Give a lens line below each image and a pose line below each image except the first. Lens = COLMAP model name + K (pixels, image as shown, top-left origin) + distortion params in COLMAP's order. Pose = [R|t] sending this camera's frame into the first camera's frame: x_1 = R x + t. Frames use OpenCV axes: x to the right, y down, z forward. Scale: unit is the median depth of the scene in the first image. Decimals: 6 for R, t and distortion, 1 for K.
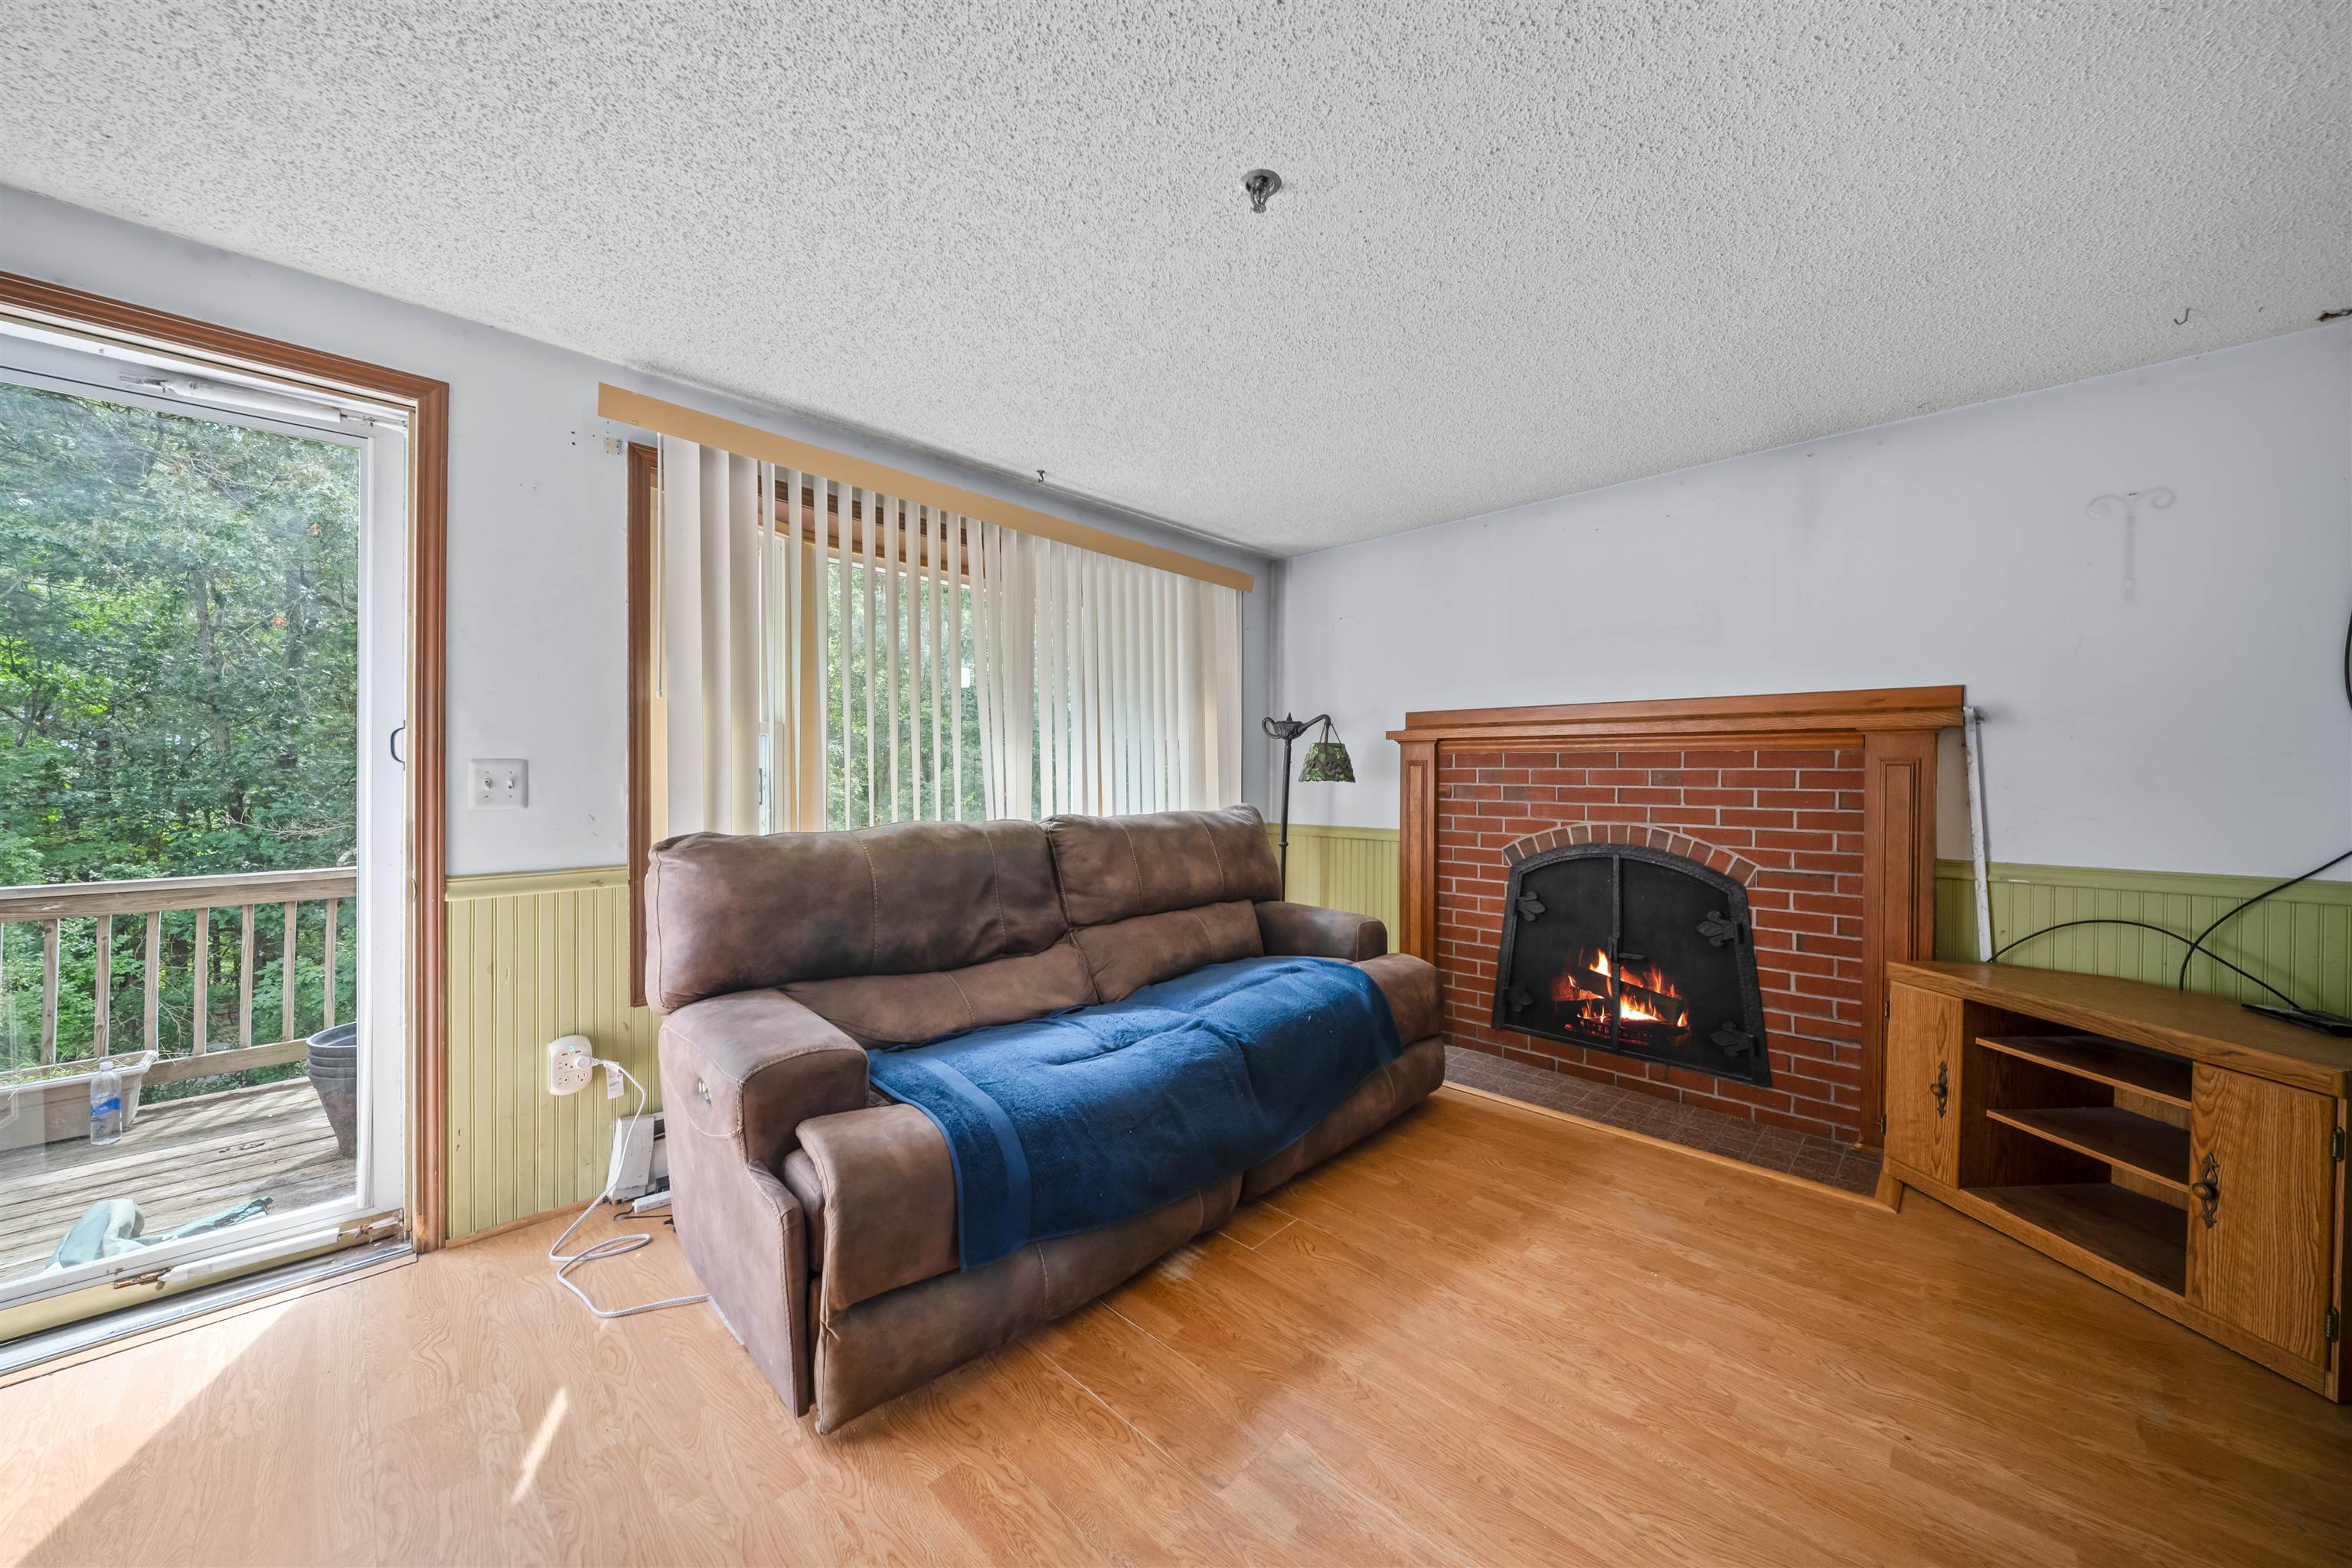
lens RADIAL K [[836.5, 0, 1178.5], [0, 836.5, 774.2], [0, 0, 1]] dist [0.016738, -0.010675]
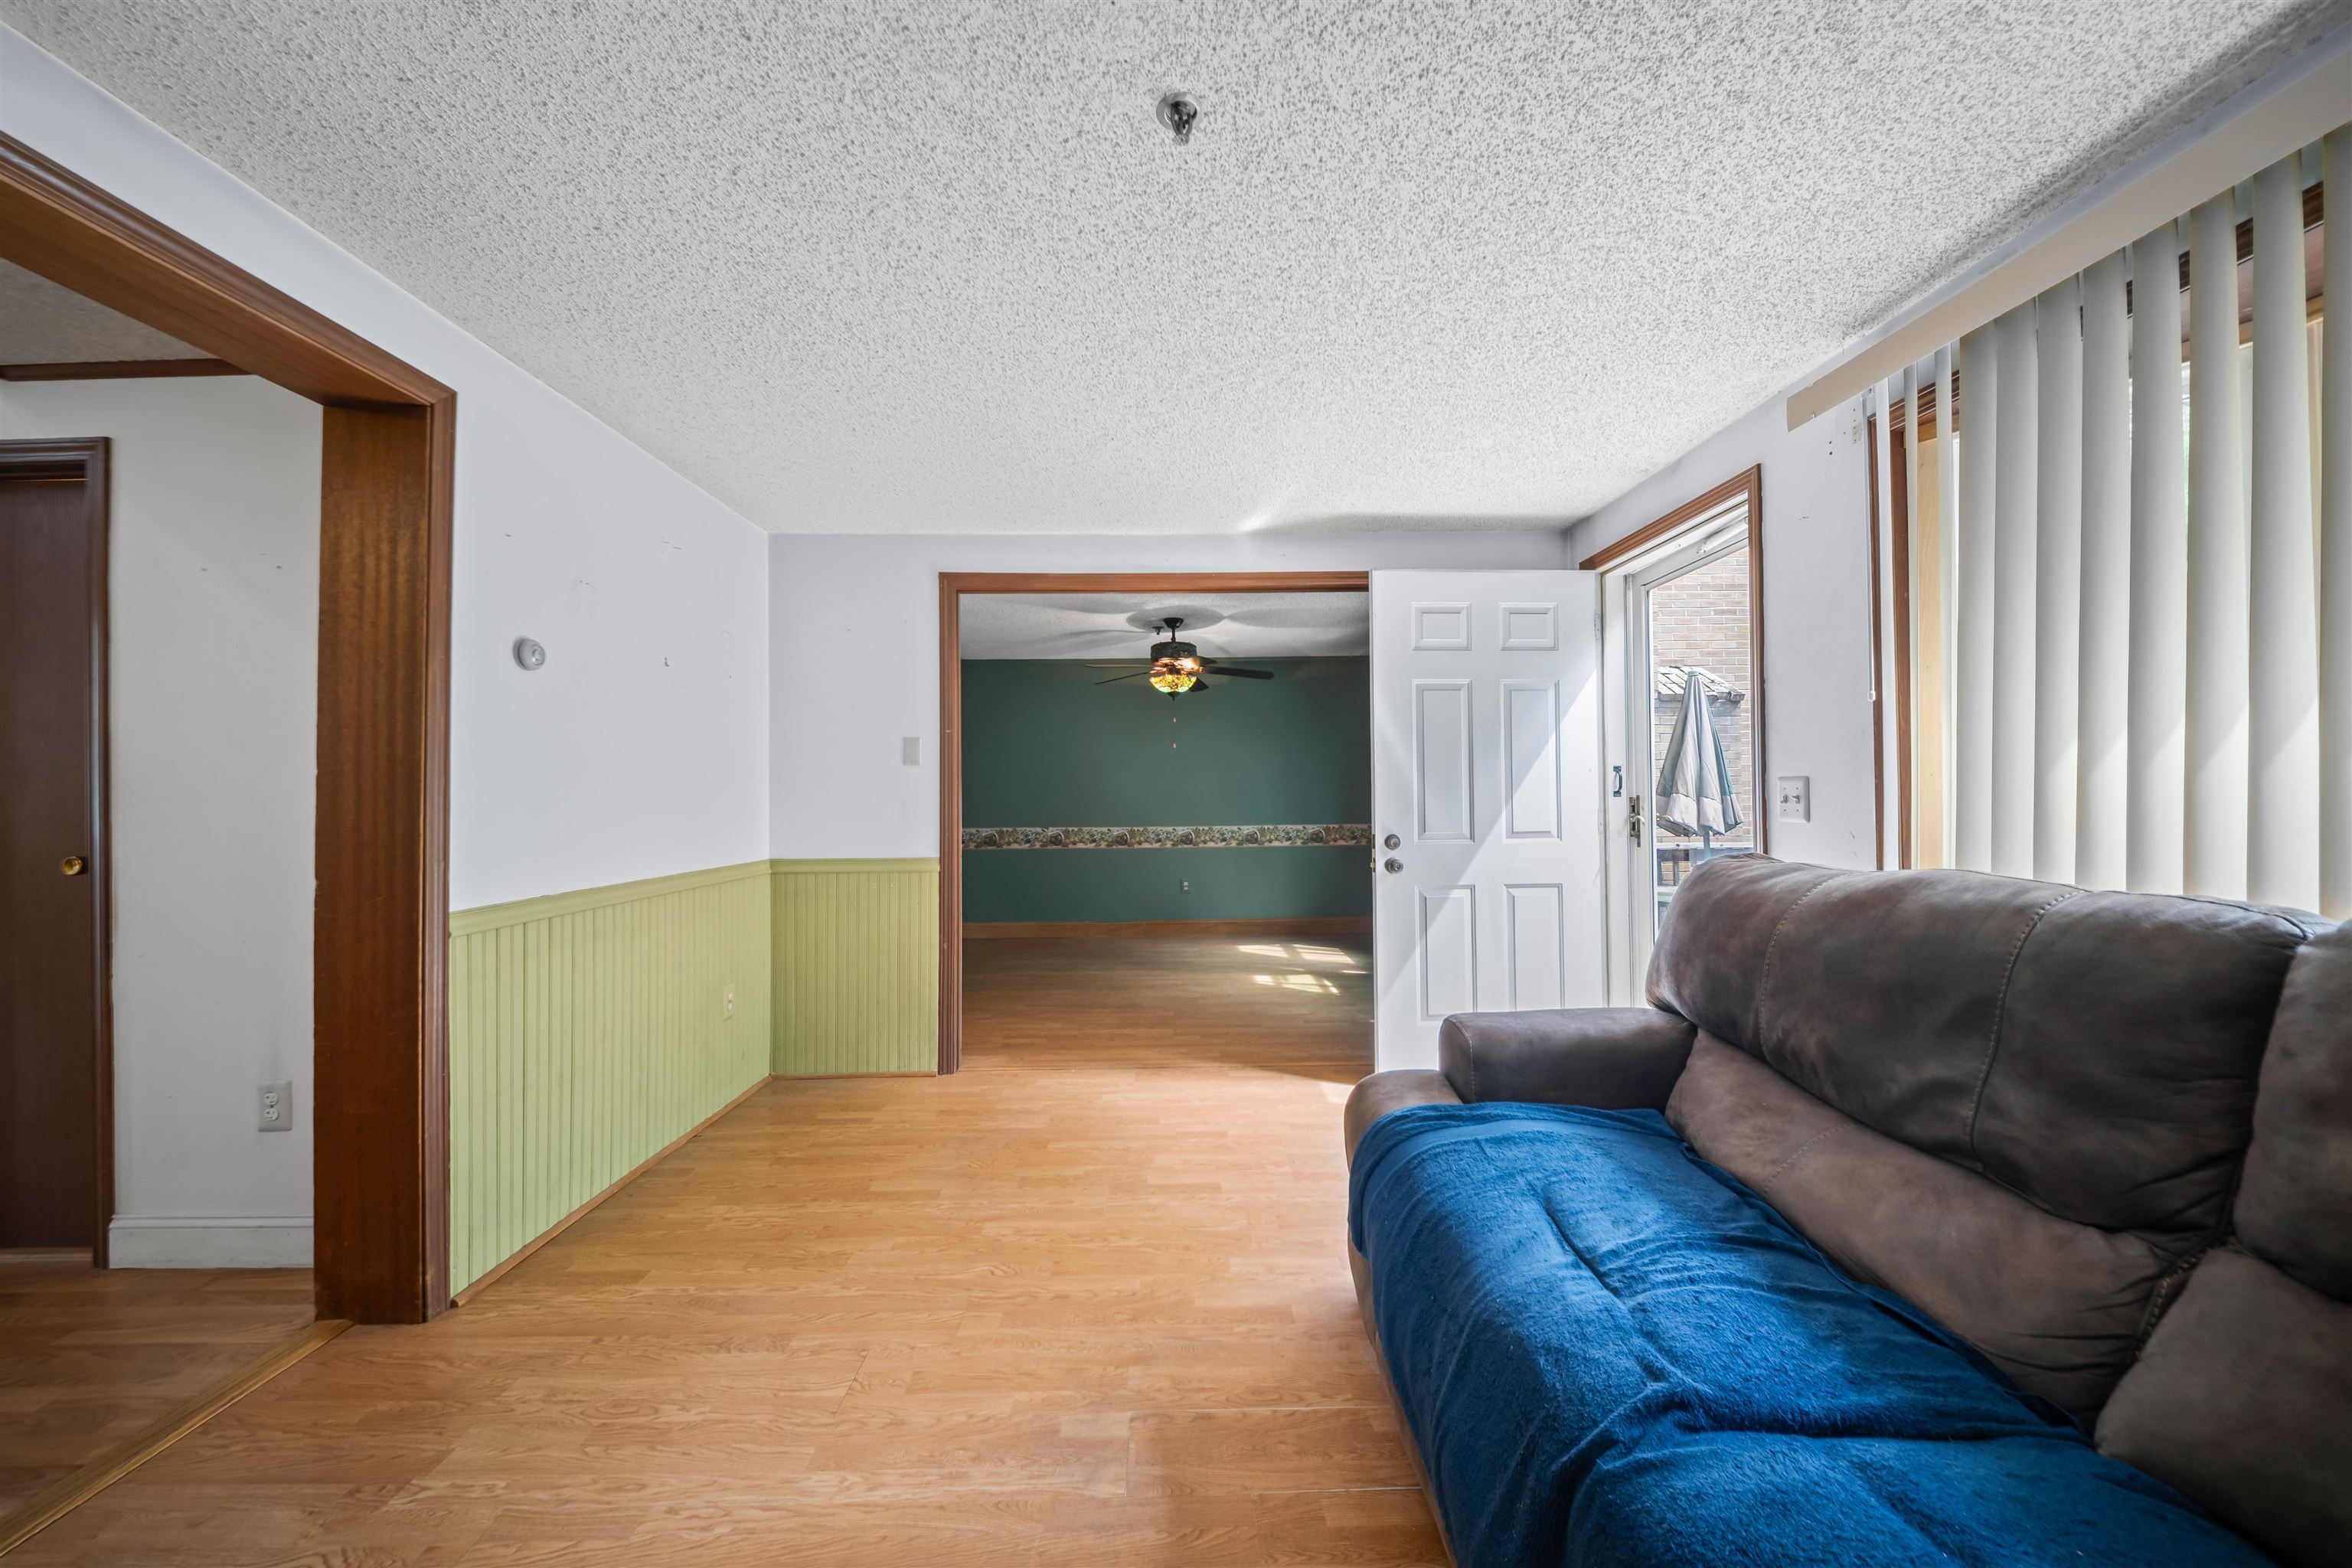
lens RADIAL K [[836.5, 0, 1178.5], [0, 836.5, 774.2], [0, 0, 1]] dist [0.016738, -0.010675]
pose [[-0.702183, -0.013730, -0.711864, 0.453352], [0.008778, 0.999571, -0.027937, 0.001711], [0.711942, -0.025866, -0.701762, 1.016536]]
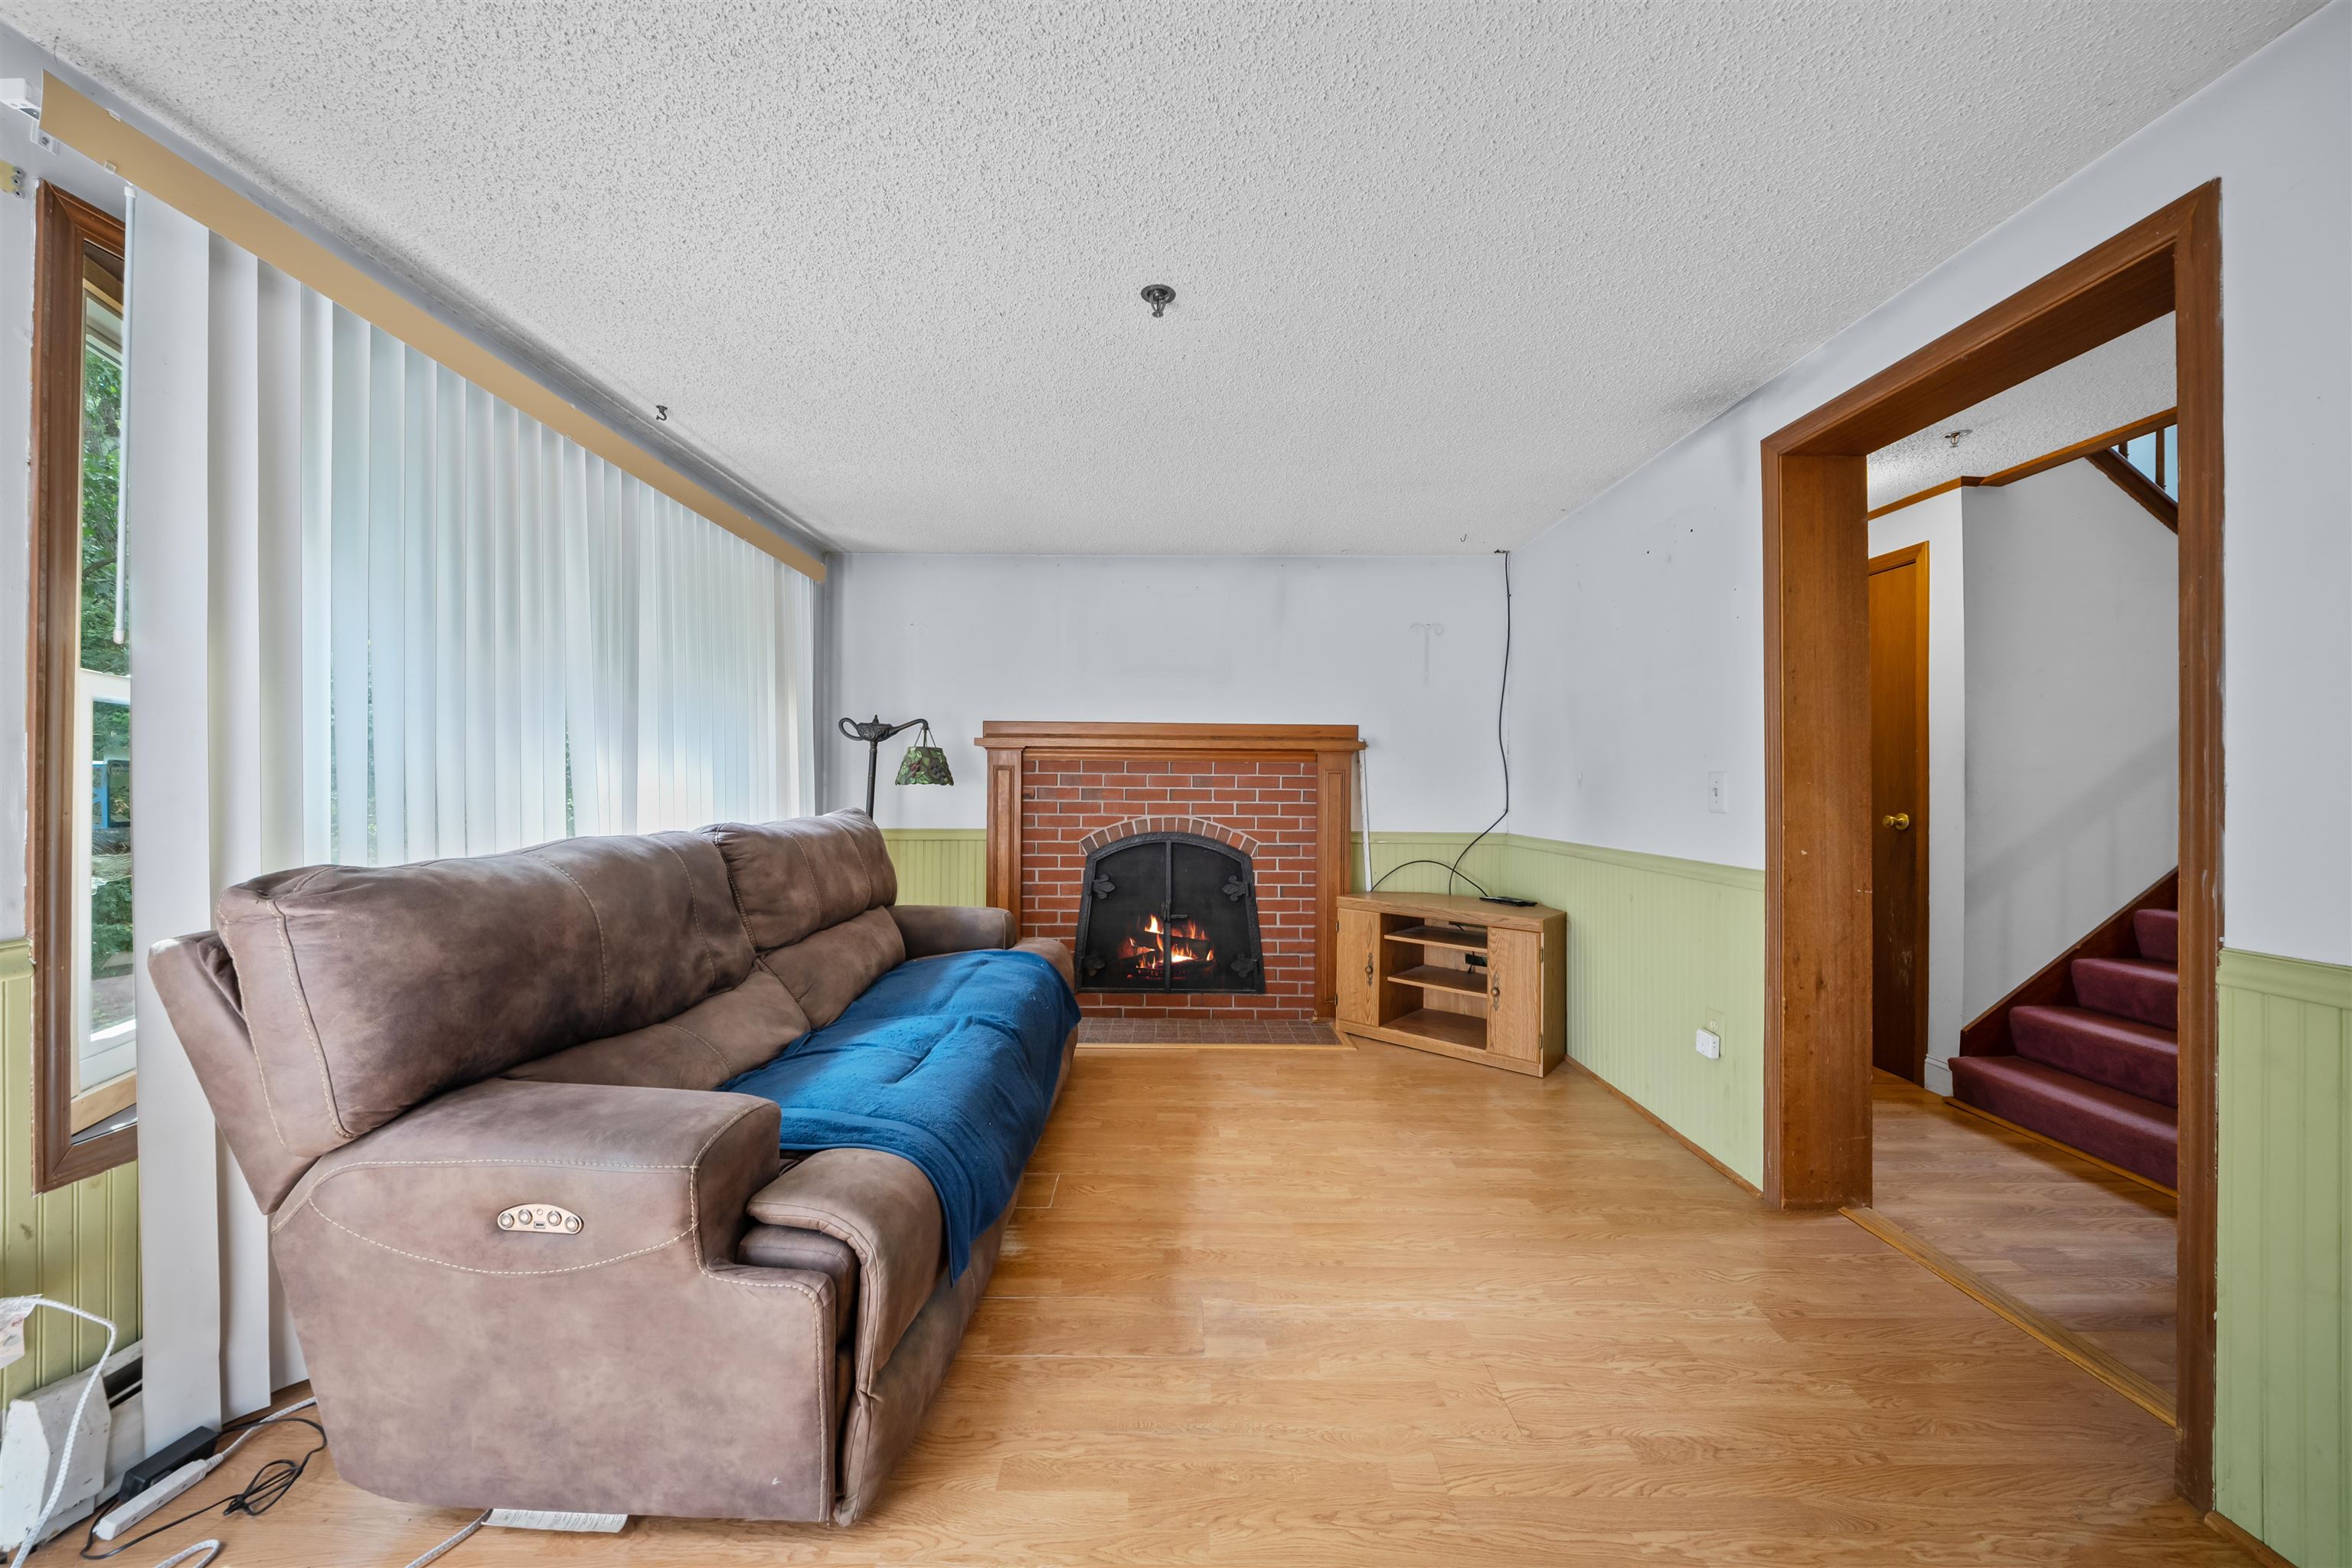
lens RADIAL K [[836.5, 0, 1178.5], [0, 836.5, 774.2], [0, 0, 1]] dist [0.016738, -0.010675]
pose [[0.714991, 0.006163, 0.699106, -0.461357], [-0.003852, 0.999981, -0.004876, -0.000338], [-0.699123, 0.000794, 0.715001, 0.073211]]
